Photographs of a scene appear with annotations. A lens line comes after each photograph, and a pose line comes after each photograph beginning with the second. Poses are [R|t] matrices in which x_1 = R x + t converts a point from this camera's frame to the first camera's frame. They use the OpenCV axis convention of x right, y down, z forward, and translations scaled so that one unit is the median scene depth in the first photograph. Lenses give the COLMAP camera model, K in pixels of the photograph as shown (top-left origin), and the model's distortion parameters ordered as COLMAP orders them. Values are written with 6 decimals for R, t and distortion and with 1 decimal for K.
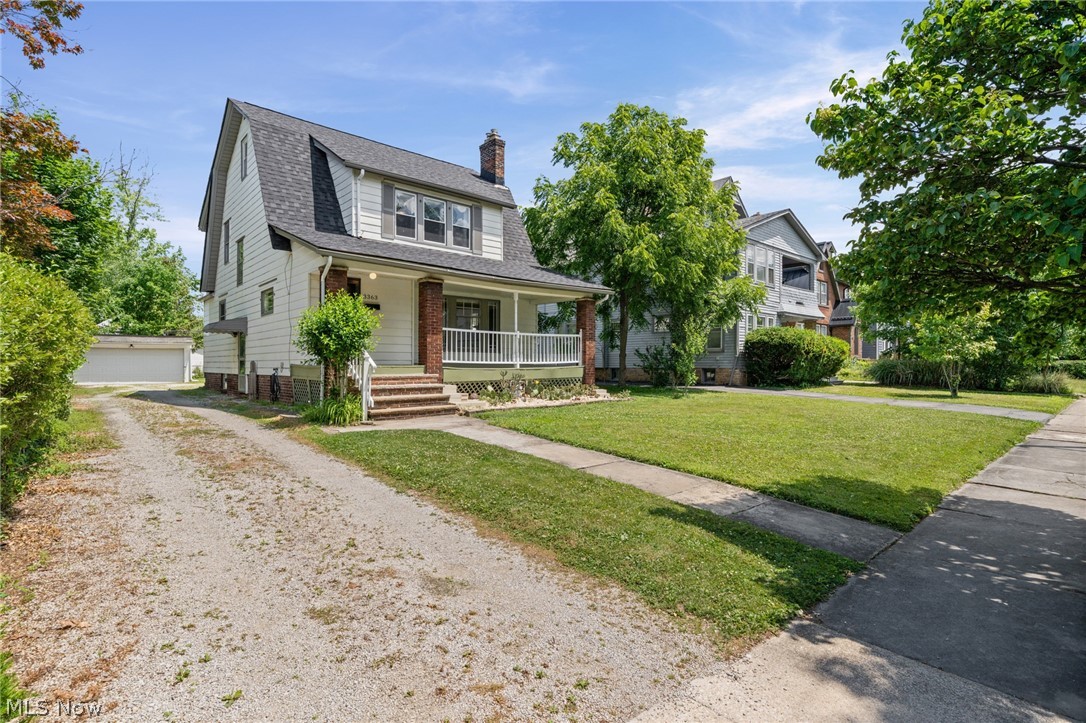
lens RADIAL K [[523.6, 0, 543.0], [0, 523.6, 361.5], [0, 0, 1]] dist [0.000095, 0.000028]
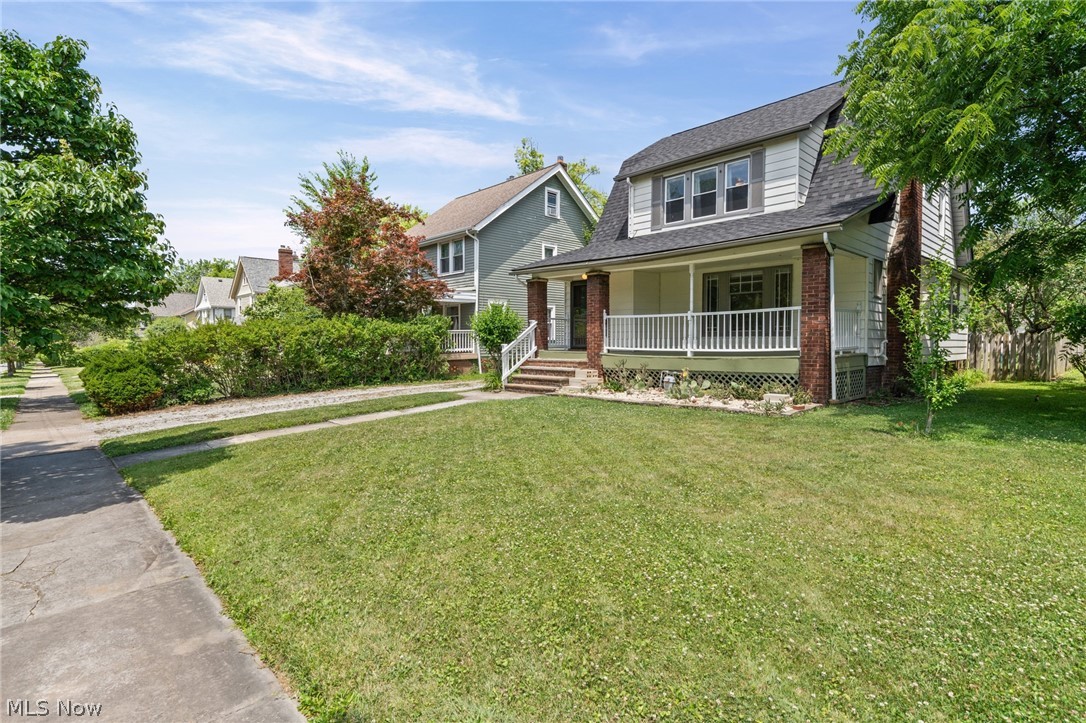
lens RADIAL K [[560.0, 0, 542.7], [0, 560.0, 346.8], [0, 0, 1]] dist [0.001694, 0.000203]
pose [[0.012111, 0.000472, -0.999927, 0.814599], [-0.001663, 0.999999, 0.000451, -0.002753], [0.999925, 0.001658, 0.012112, 0.760875]]
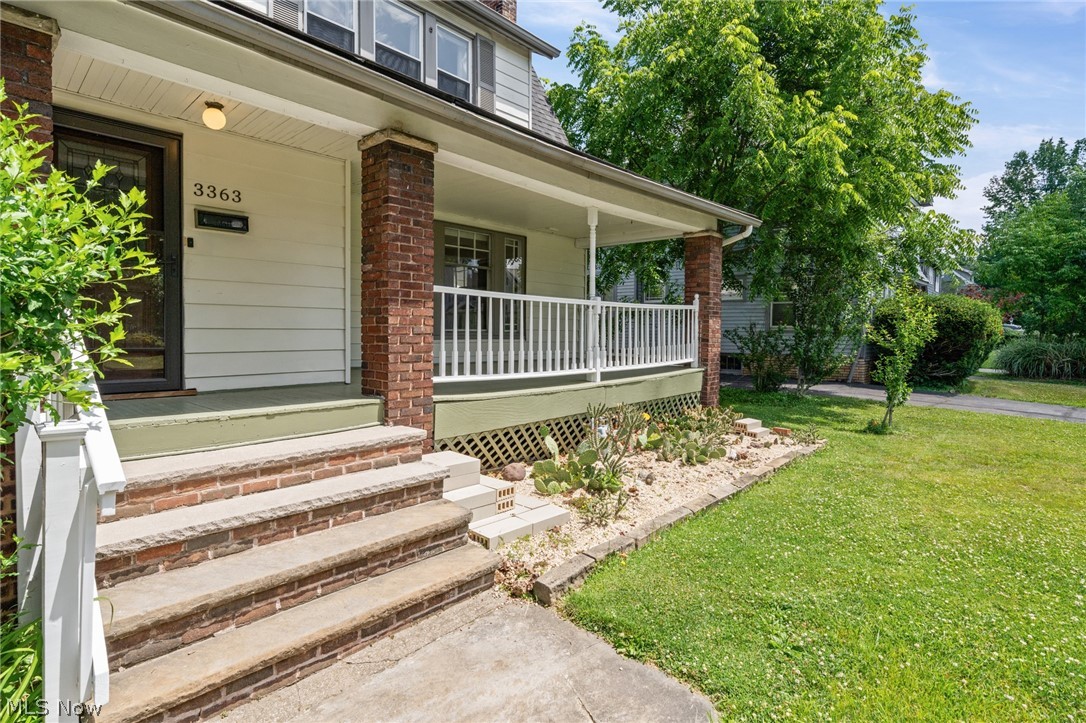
lens RADIAL K [[537.9, 0, 541.9], [0, 537.9, 339.1], [0, 0, 1]] dist [0.001448, 0.000239]
pose [[0.996349, 0.002760, 0.085333, -0.131595], [-0.004343, 0.999822, 0.018364, -0.031221], [-0.085267, -0.018668, 0.996183, 0.559819]]
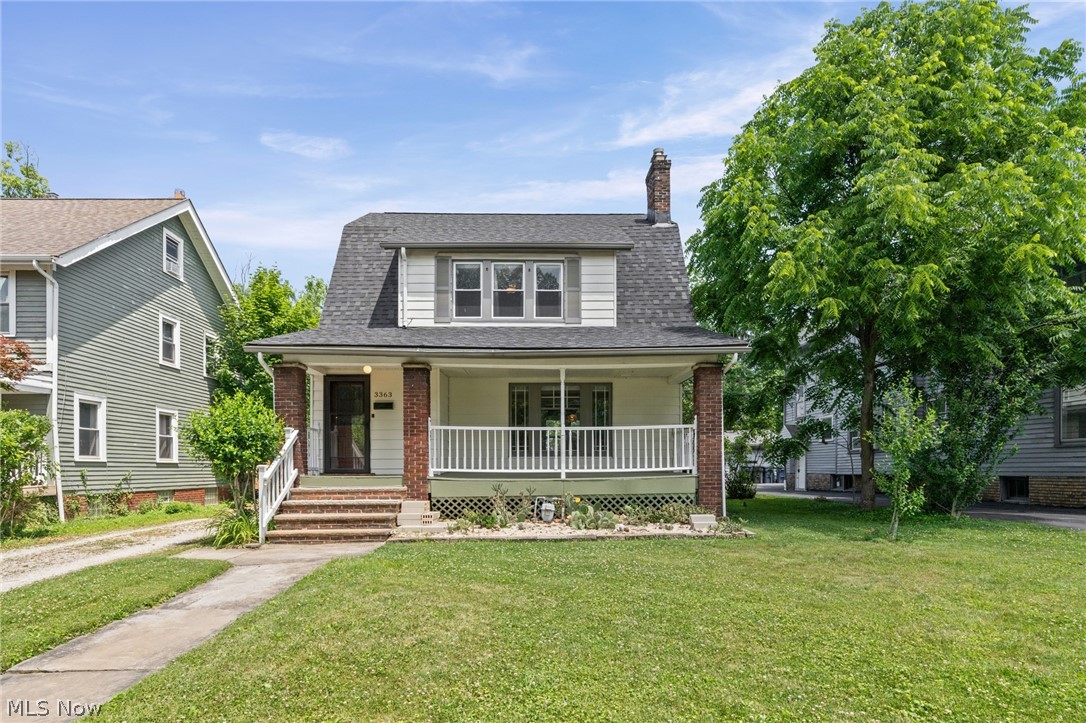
lens RADIAL K [[562.9, 0, 556.8], [0, 562.9, 467.2], [0, 0, 1]] dist [0.000306, 0.000370]
pose [[0.760304, -0.009634, -0.649496, 0.421456], [0.009354, 0.999949, -0.003882, 0.000271], [0.649500, -0.003124, 0.760355, 0.435921]]
